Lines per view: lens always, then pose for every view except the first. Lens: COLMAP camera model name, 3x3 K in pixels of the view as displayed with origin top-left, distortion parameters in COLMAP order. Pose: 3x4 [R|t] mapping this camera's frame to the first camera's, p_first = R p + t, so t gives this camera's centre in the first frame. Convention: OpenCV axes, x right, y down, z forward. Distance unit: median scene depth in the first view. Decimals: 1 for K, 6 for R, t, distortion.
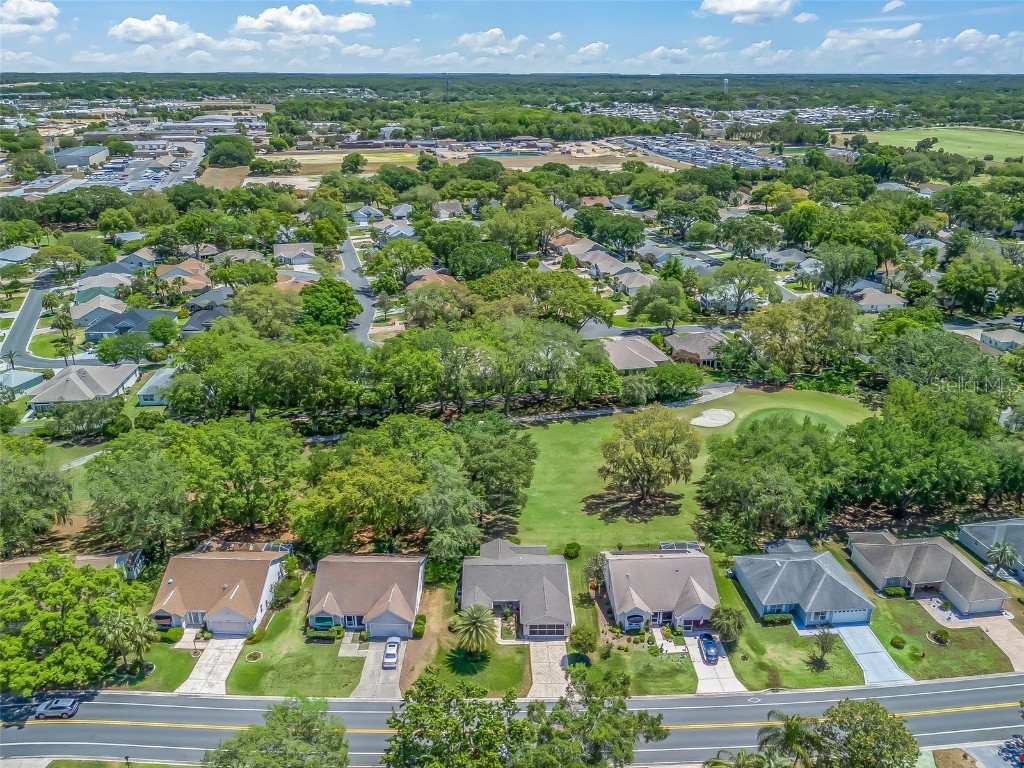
lens RADIAL K [[767.8, 0, 512.0], [0, 767.8, 384.0], [0, 0, 1]] dist [0.010486, 0.003264]
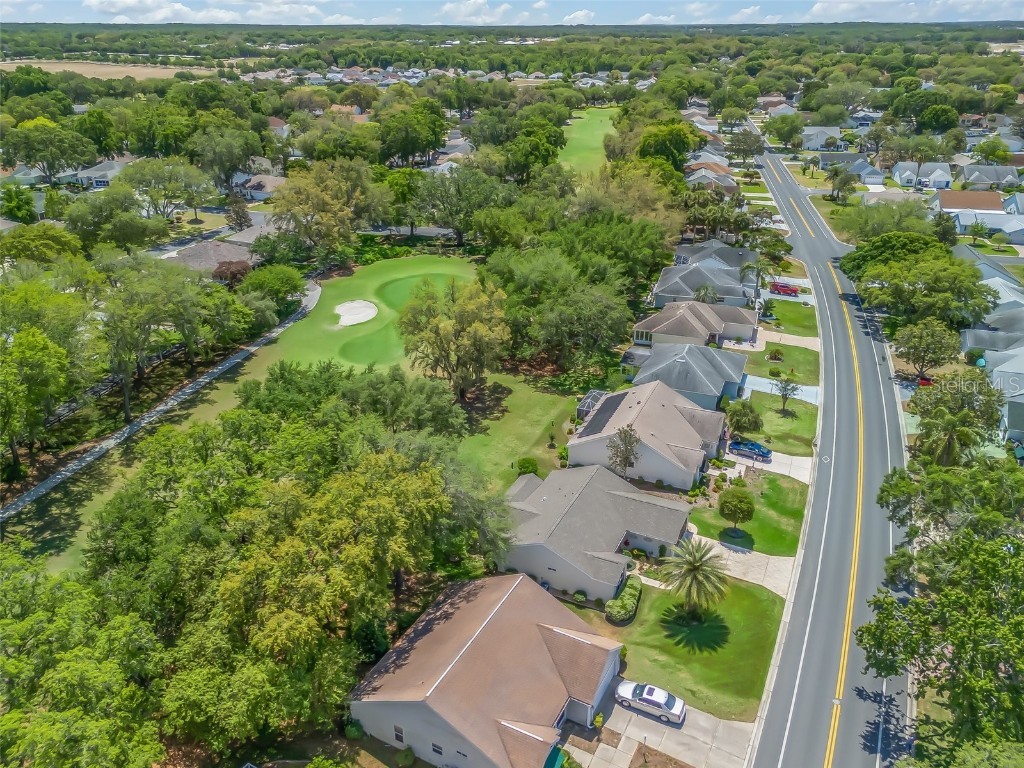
lens RADIAL K [[767.8, 0, 512.0], [0, 767.8, 384.0], [0, 0, 1]] dist [0.010486, 0.003264]
pose [[0.457154, -0.377400, 0.805344, -0.555542], [0.337597, 0.911368, 0.235448, -0.034943], [-0.822823, 0.164246, 0.544045, 0.710852]]
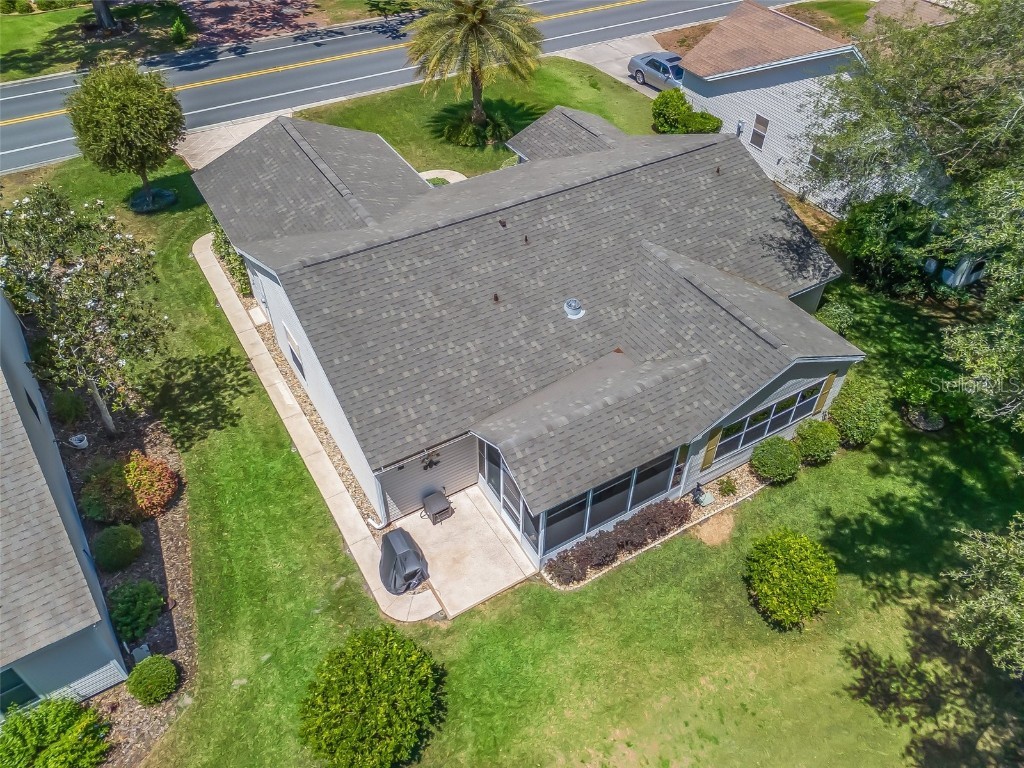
lens RADIAL K [[767.8, 0, 512.0], [0, 767.8, 384.0], [0, 0, 1]] dist [0.010486, 0.003264]
pose [[-0.870902, 0.325064, -0.368597, 0.101460], [-0.199413, 0.451760, 0.869568, 0.096444], [0.449182, 0.830811, -0.328616, 1.176688]]
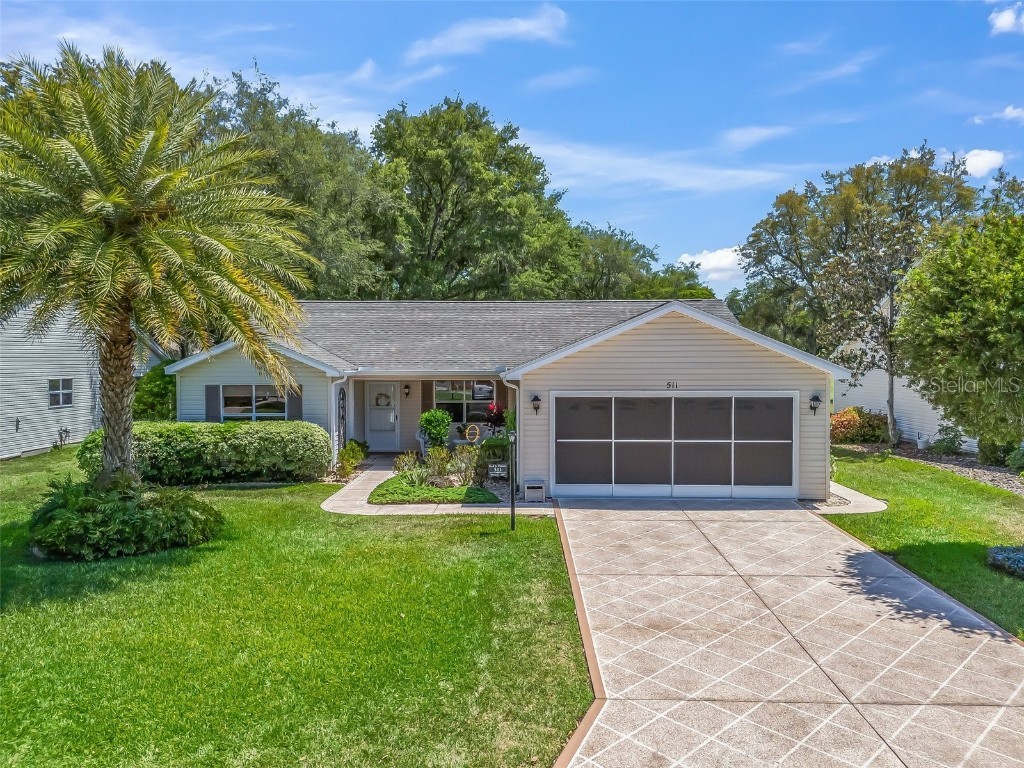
lens RADIAL K [[767.8, 0, 512.0], [0, 767.8, 384.0], [0, 0, 1]] dist [0.010486, 0.003264]
pose [[0.997990, -0.000435, -0.063362, 0.023728], [-0.020898, 0.941767, -0.335616, 0.357597], [0.059819, 0.336266, 0.939865, 0.852759]]
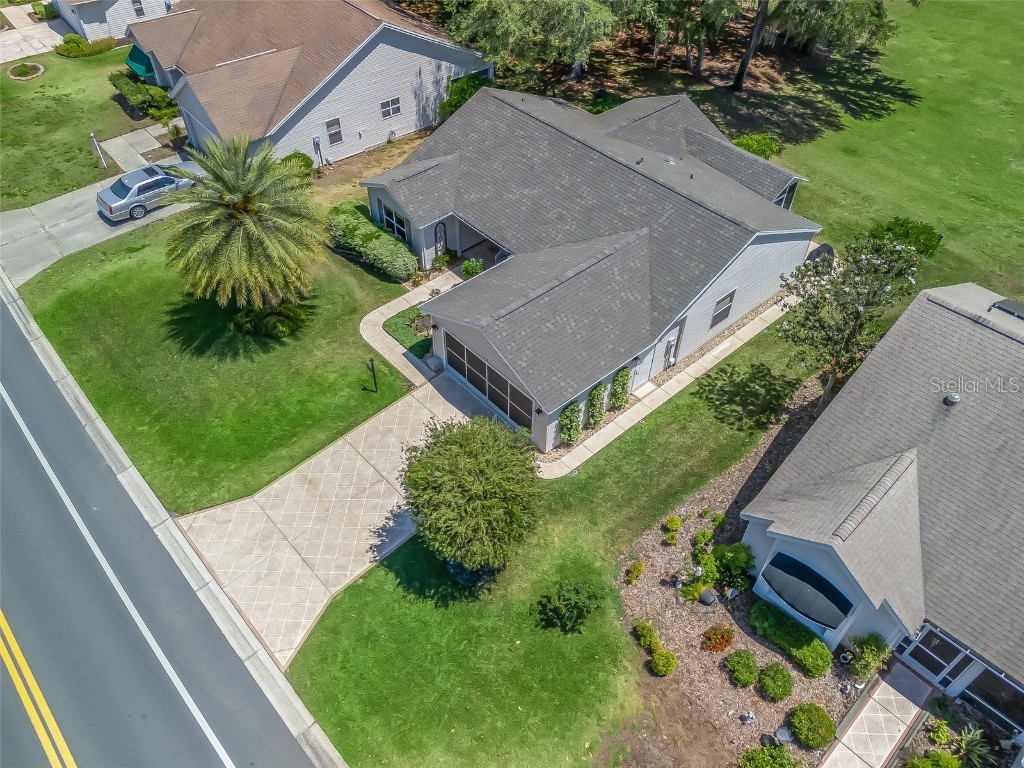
lens RADIAL K [[759.1, 0, 512.0], [0, 759.1, 384.0], [0, 0, 1]] dist [0.031028, -0.000056]
pose [[0.649998, 0.546788, -0.527755, 0.185703], [-0.298349, 0.822326, 0.484527, 0.193047], [0.698921, -0.157486, 0.697644, 0.824110]]
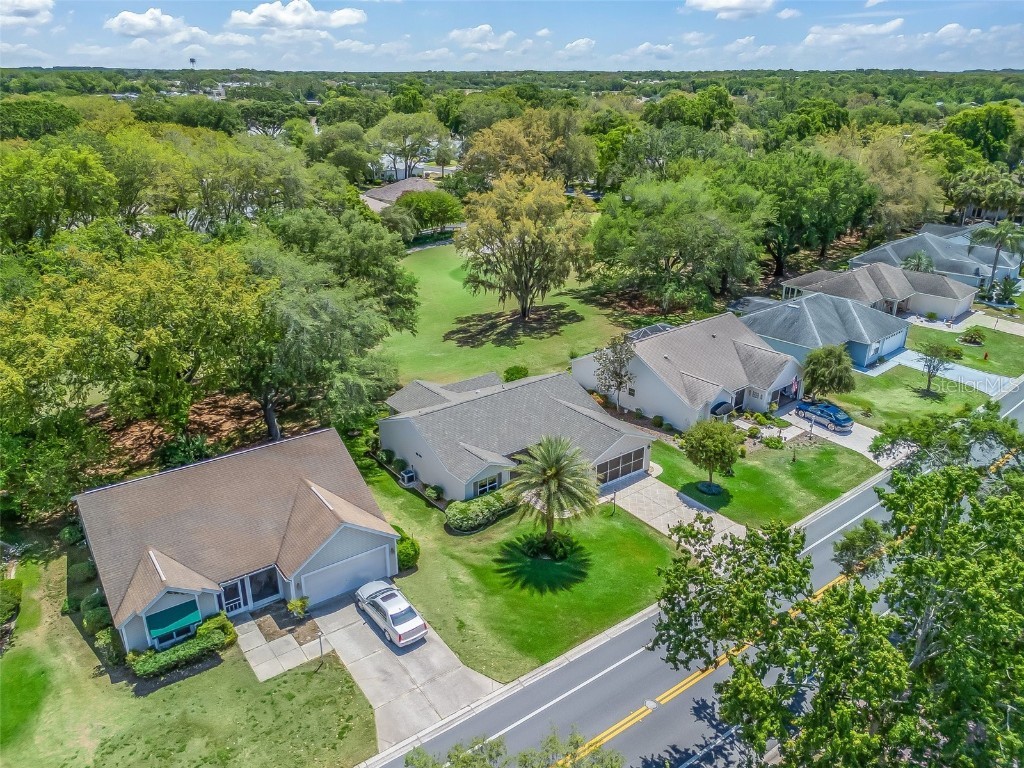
lens RADIAL K [[759.1, 0, 512.0], [0, 759.1, 384.0], [0, 0, 1]] dist [0.031028, -0.000056]
pose [[0.804504, -0.225463, 0.549490, -0.288928], [0.225849, 0.971781, 0.068070, 0.210404], [-0.549332, 0.069339, 0.832722, 0.598297]]
